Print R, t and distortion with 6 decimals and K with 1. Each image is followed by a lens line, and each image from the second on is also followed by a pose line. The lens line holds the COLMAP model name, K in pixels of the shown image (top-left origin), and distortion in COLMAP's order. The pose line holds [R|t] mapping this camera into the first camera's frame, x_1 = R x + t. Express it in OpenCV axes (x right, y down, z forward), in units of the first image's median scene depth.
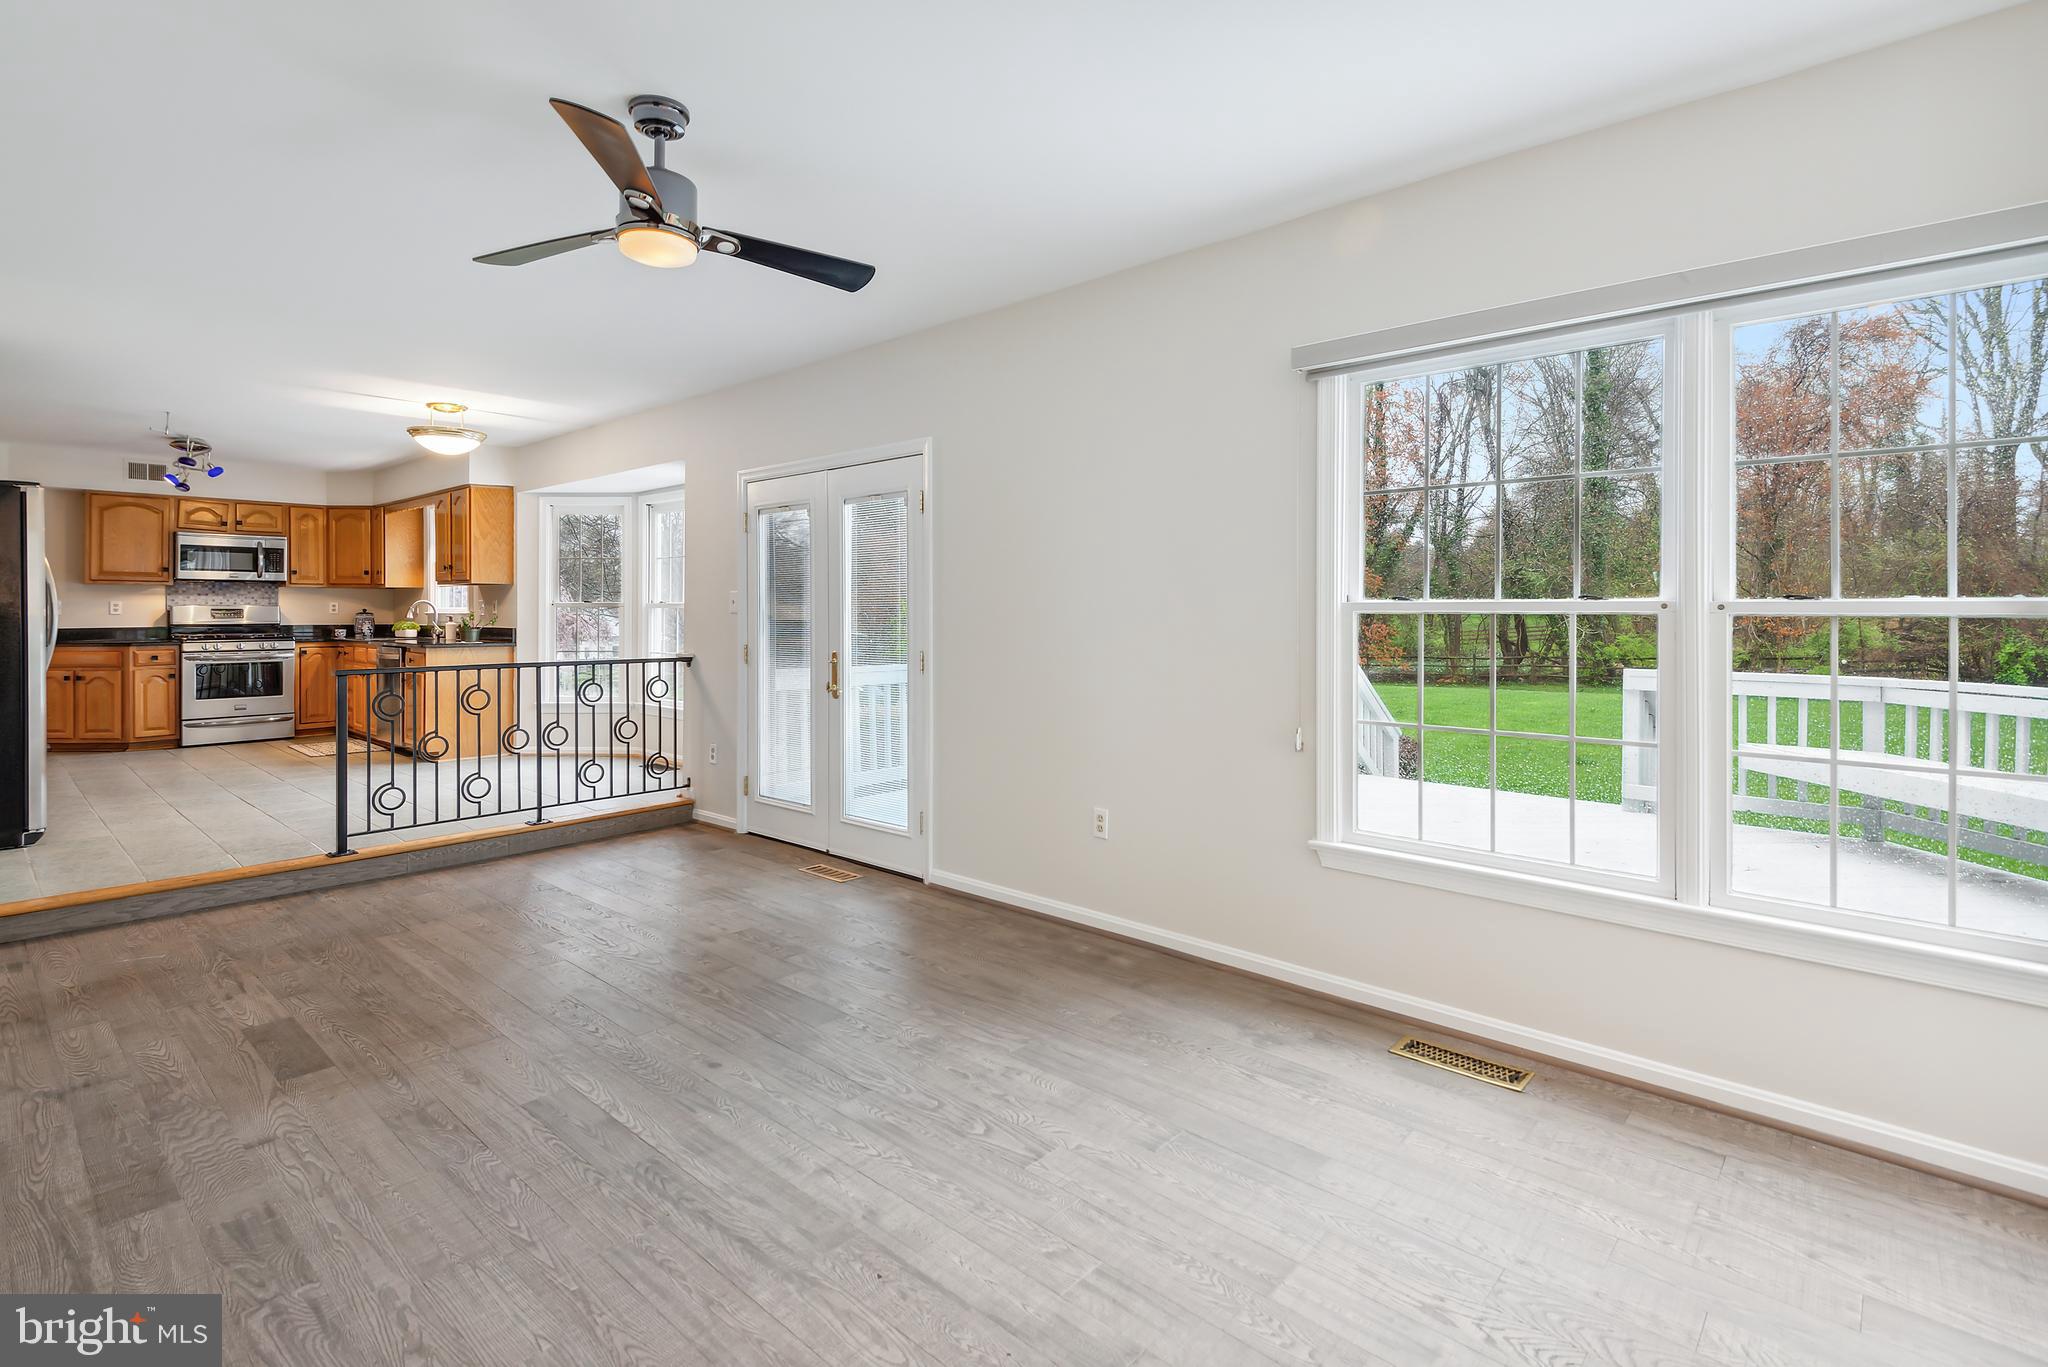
lens RADIAL K [[947.3, 0, 1030.1], [0, 947.3, 613.4], [0, 0, 1]] dist [0.000284, -0.007776]
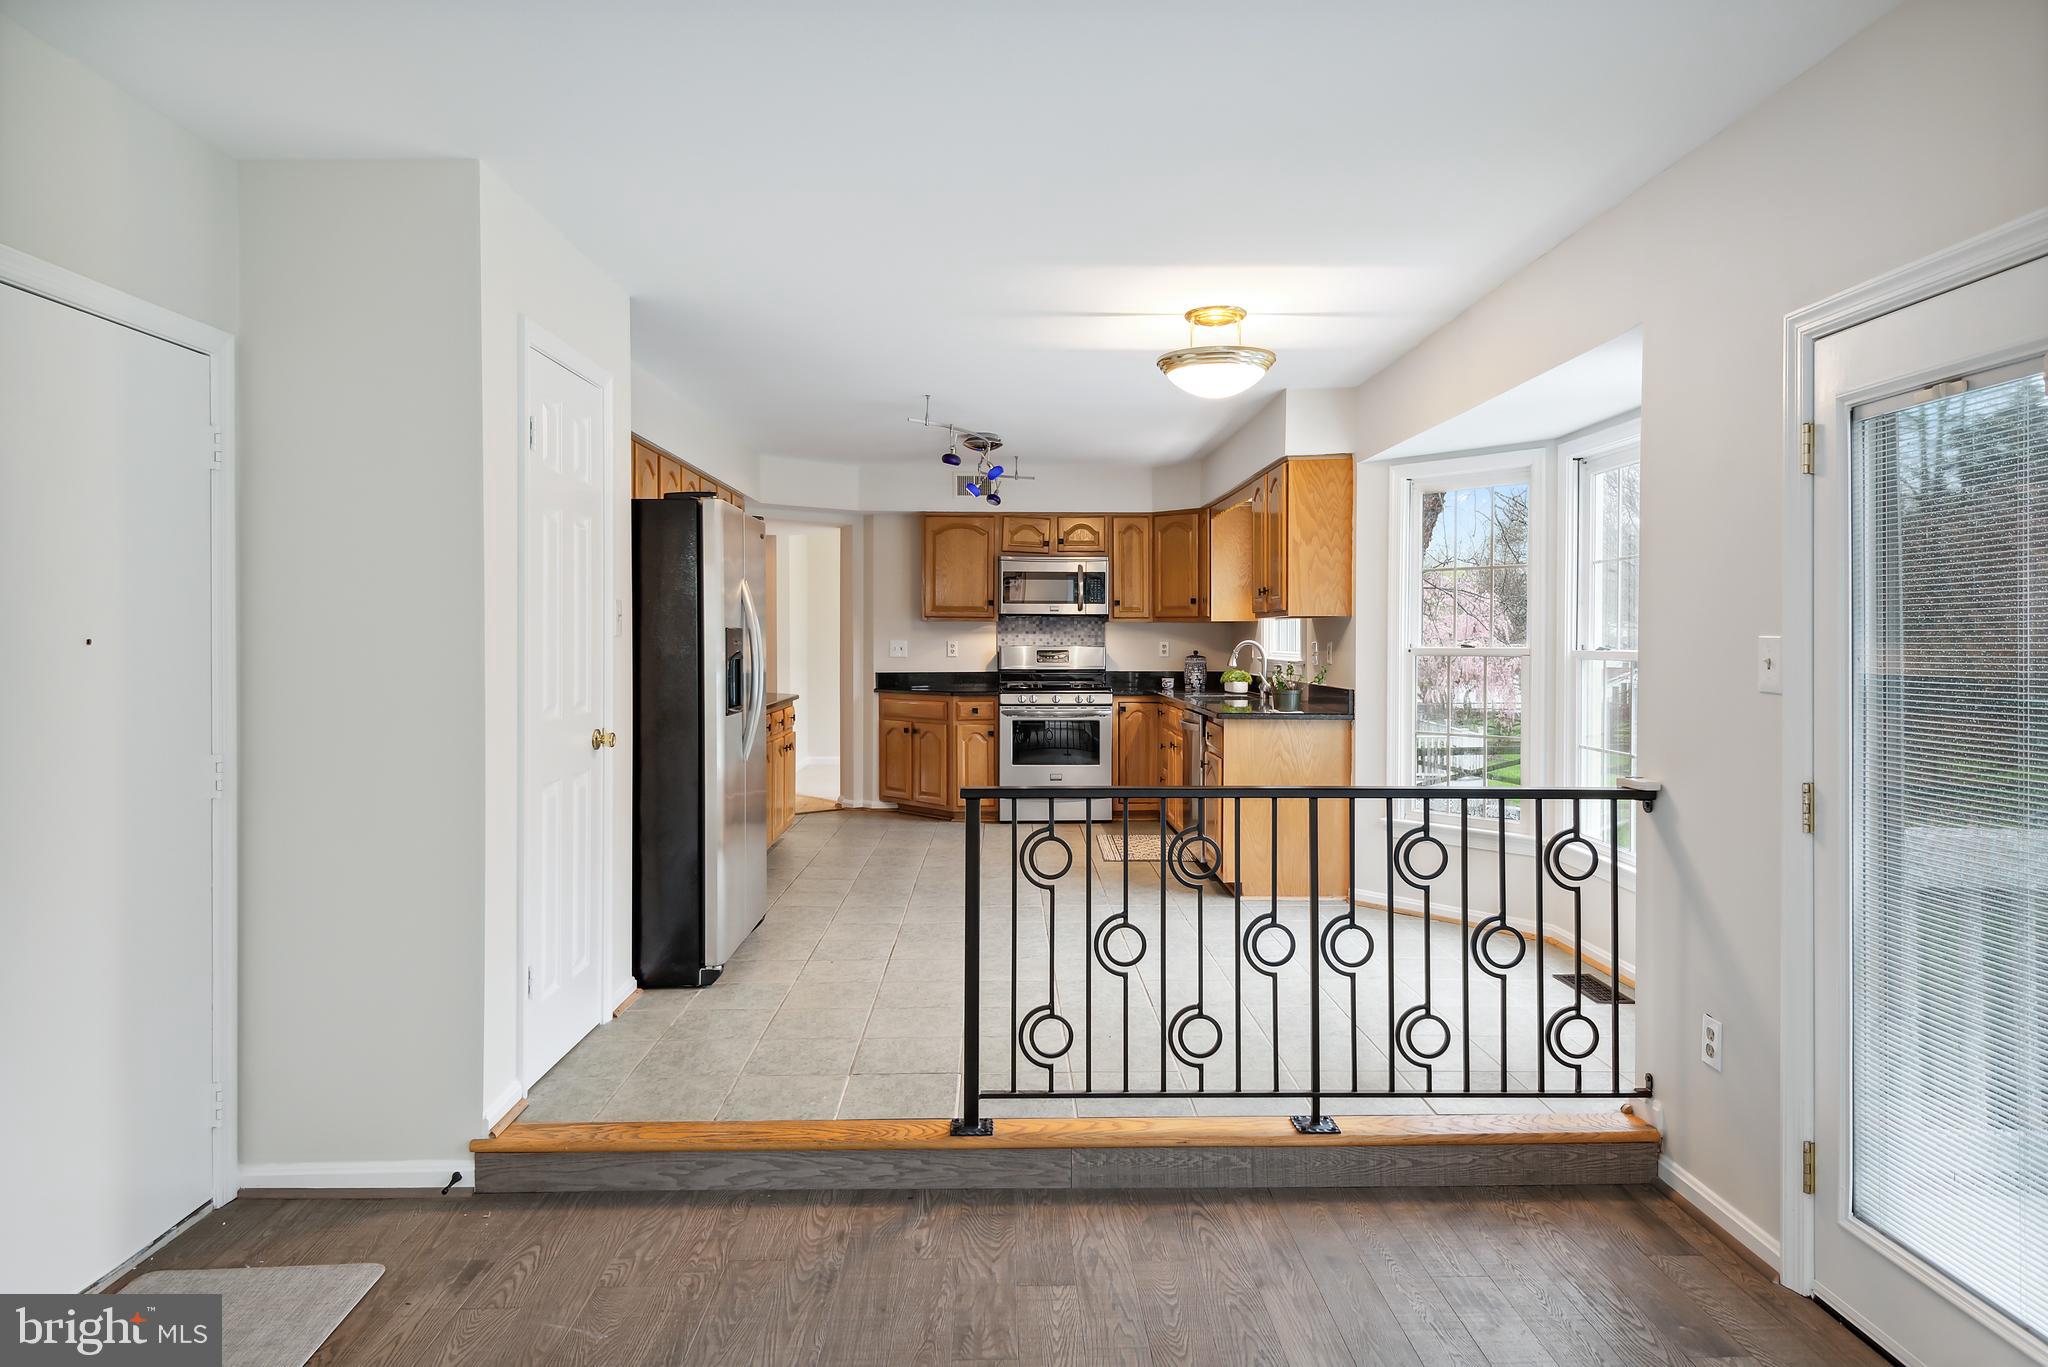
lens RADIAL K [[1299.9, 0, 1026.8], [0, 1299.9, 646.9], [0, 0, 1]] dist [0.055557, -0.037456]
pose [[0.692931, 0.003344, -0.720996, -0.082767], [-0.002373, 0.999994, 0.002357, -0.011579], [0.721000, 0.000078, 0.692935, 0.250370]]
